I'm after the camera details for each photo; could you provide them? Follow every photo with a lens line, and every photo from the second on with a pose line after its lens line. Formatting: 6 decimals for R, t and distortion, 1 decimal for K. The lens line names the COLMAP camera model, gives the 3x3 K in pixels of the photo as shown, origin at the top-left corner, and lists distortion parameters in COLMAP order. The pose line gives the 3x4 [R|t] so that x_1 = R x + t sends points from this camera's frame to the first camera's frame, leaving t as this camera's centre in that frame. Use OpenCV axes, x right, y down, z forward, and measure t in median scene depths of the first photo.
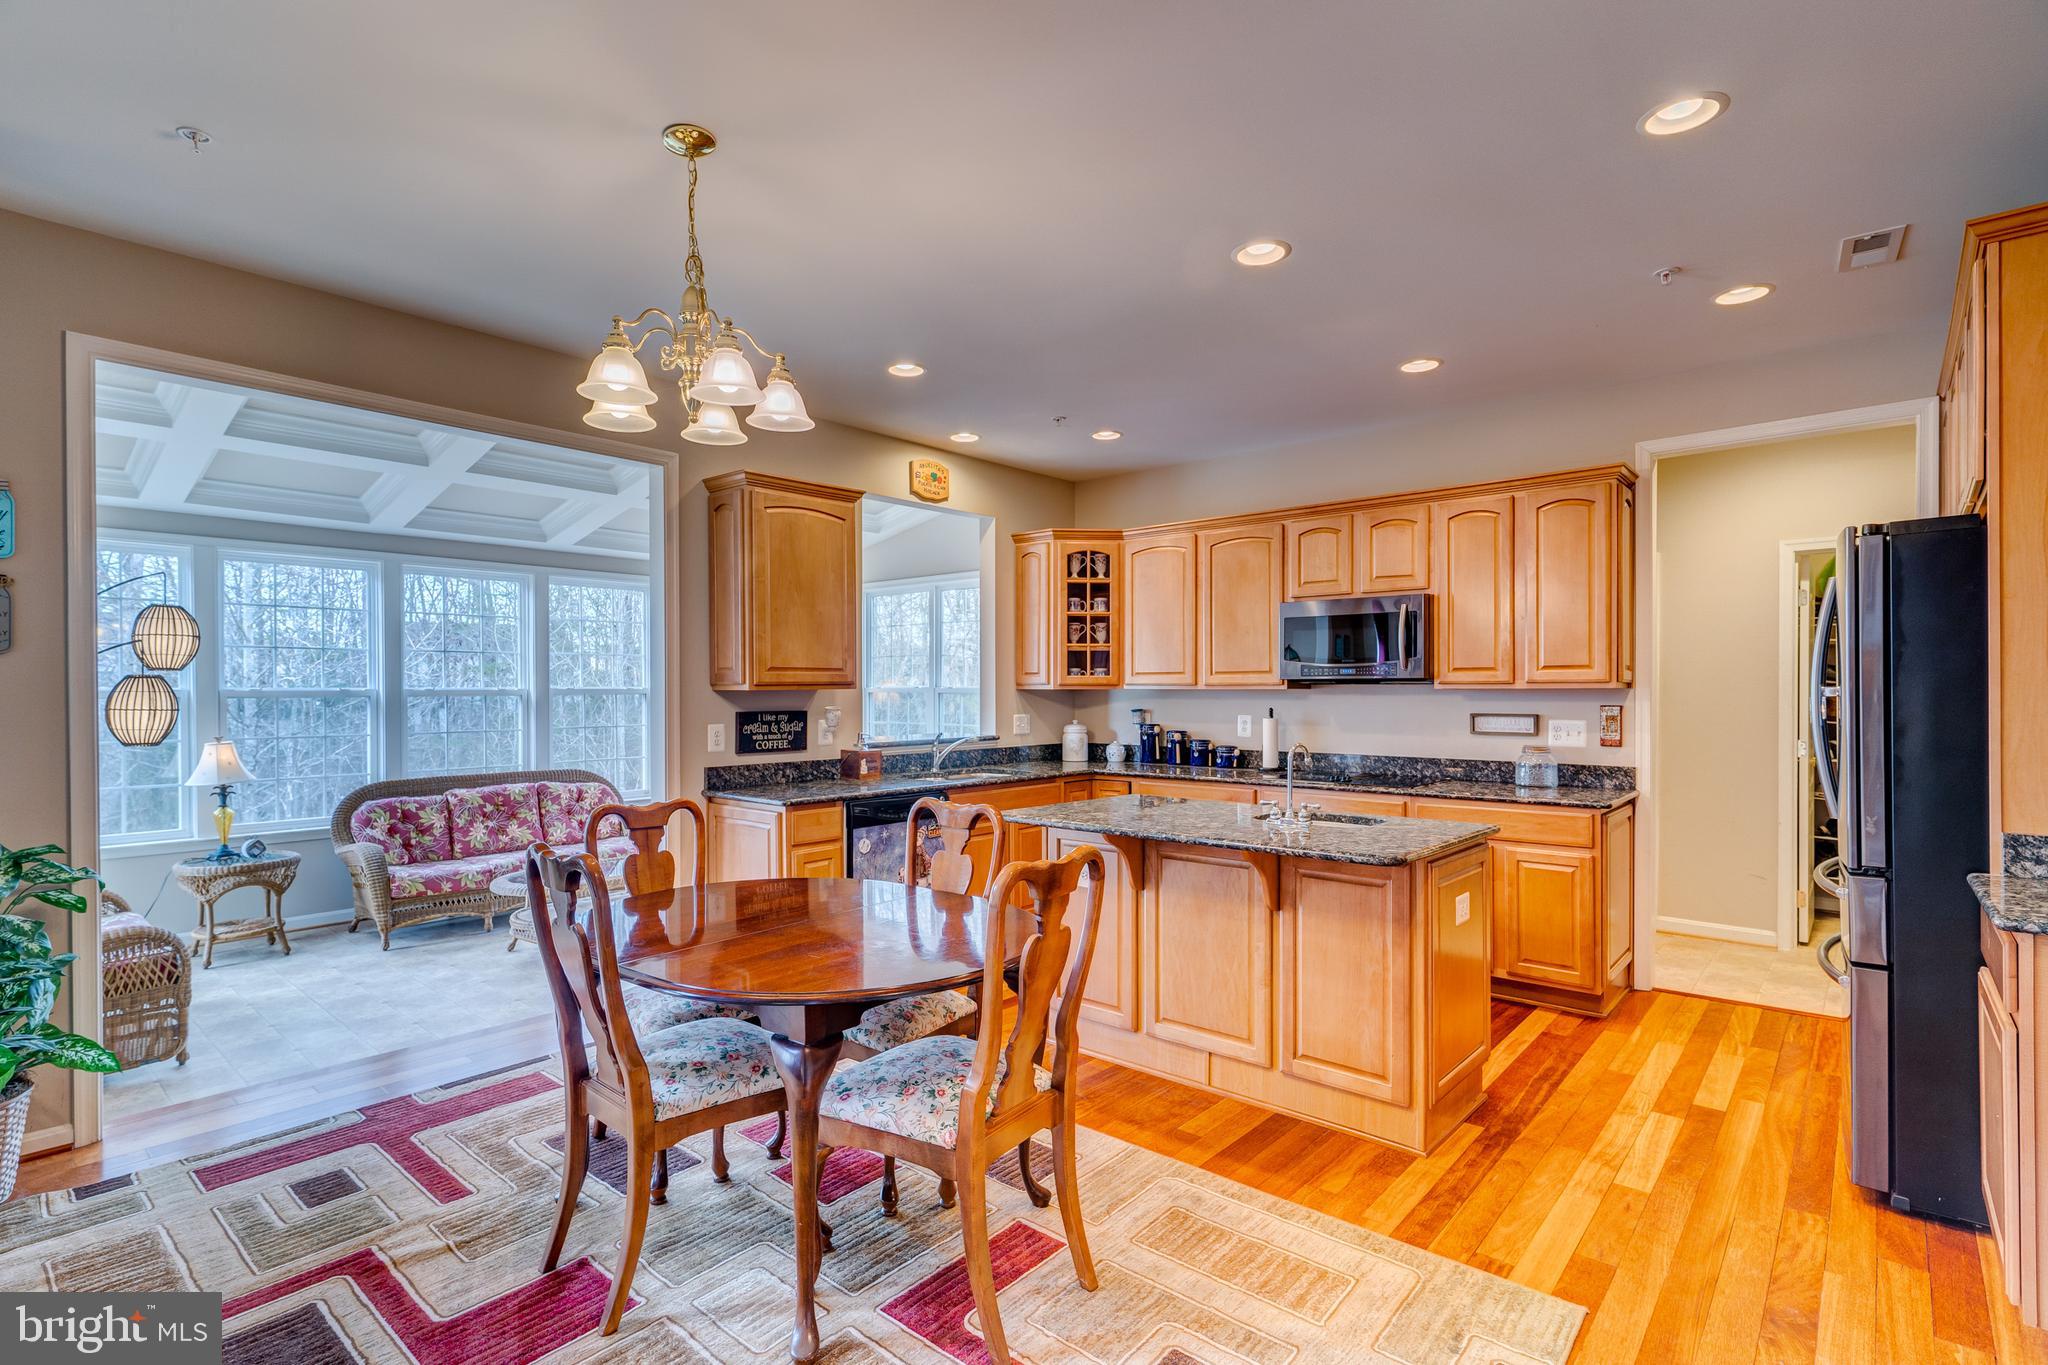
lens RADIAL K [[966.6, 0, 1013.2], [0, 966.6, 693.8], [0, 0, 1]] dist [0.000953, 0.000771]
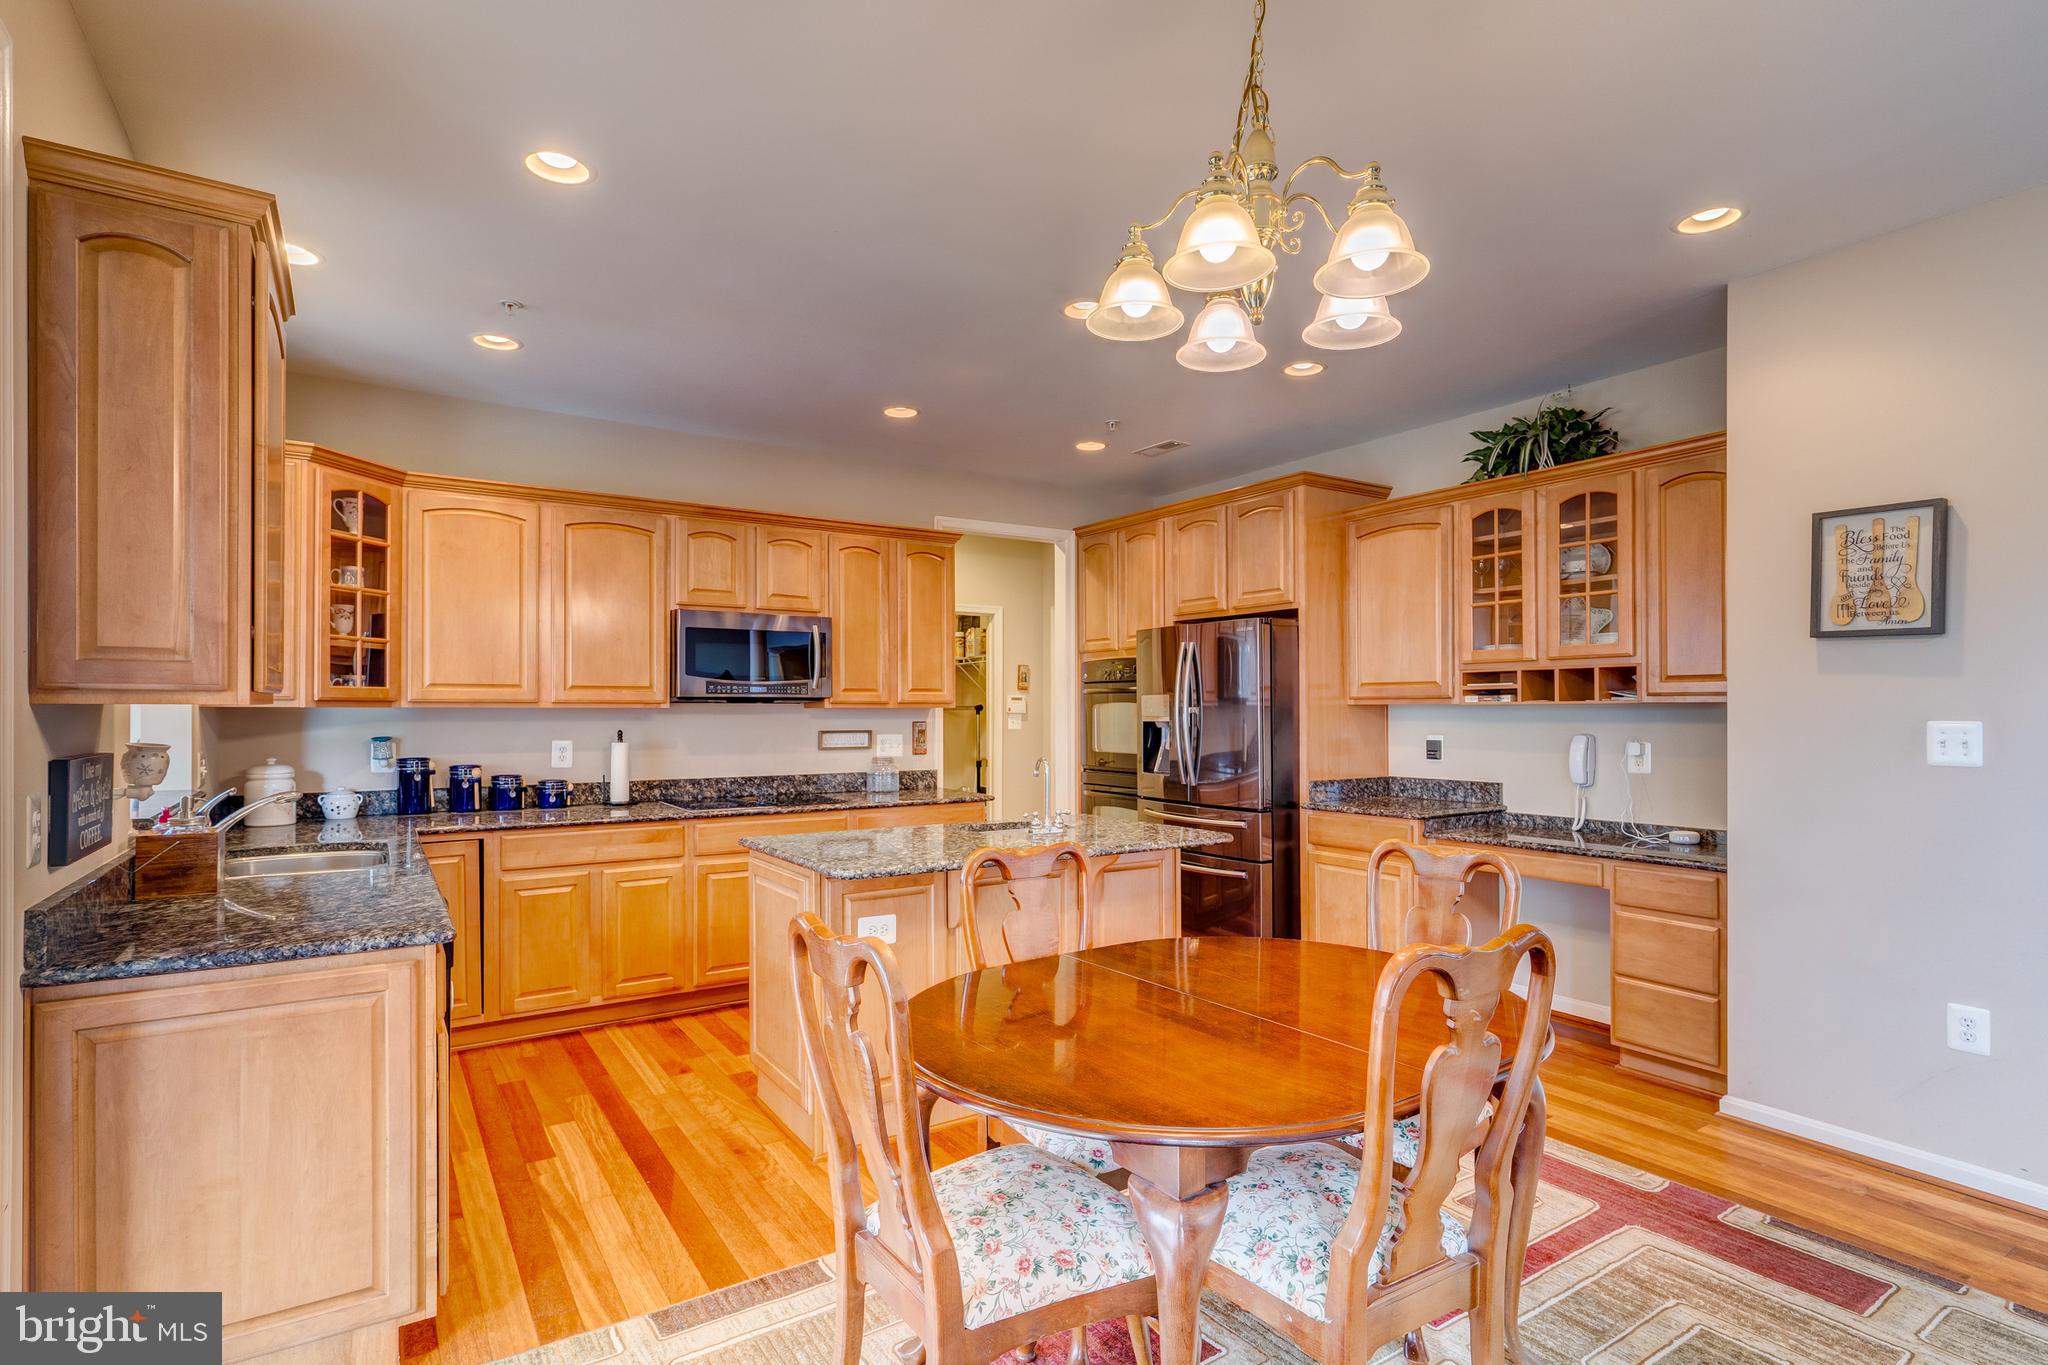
lens RADIAL K [[1023.5, 0, 1016.5], [0, 1023.5, 698.4], [0, 0, 1]] dist [0.009157, 0.000098]
pose [[0.268882, 0.010889, 0.963112, -0.532746], [0.004039, 0.999915, -0.012433, -0.000533], [-0.963165, 0.007233, 0.268815, 0.456991]]
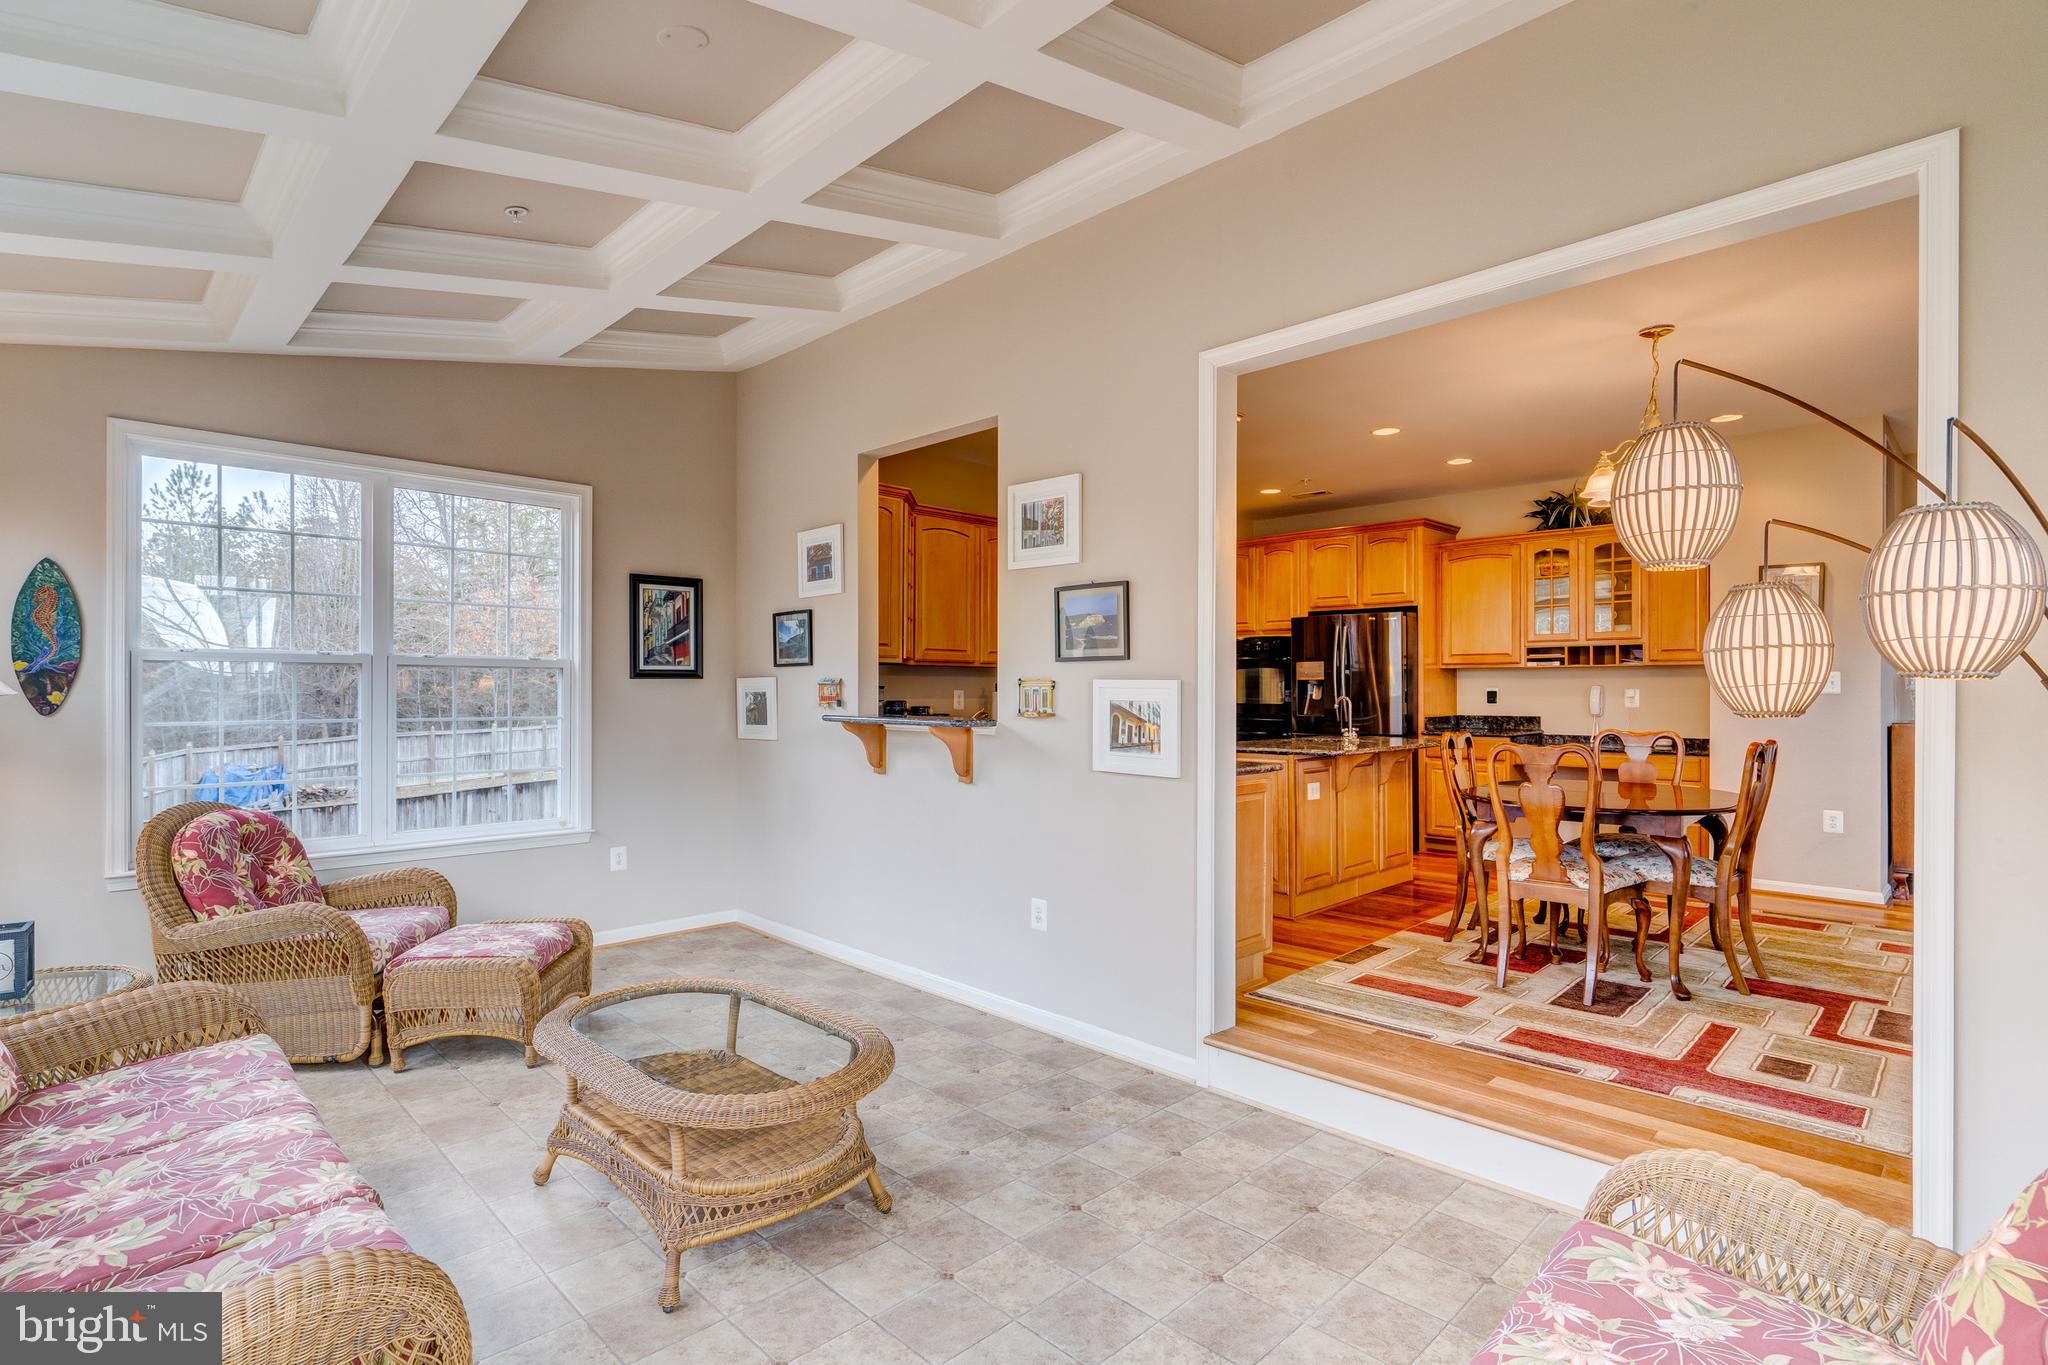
lens RADIAL K [[991.0, 0, 1022.2], [0, 991.0, 692.0], [0, 0, 1]] dist [0.002105, 0.000448]
pose [[0.067204, -0.002886, 0.997735, -1.197885], [0.004136, 0.999988, 0.002614, 0.032596], [-0.997731, 0.003951, 0.067215, 1.120064]]
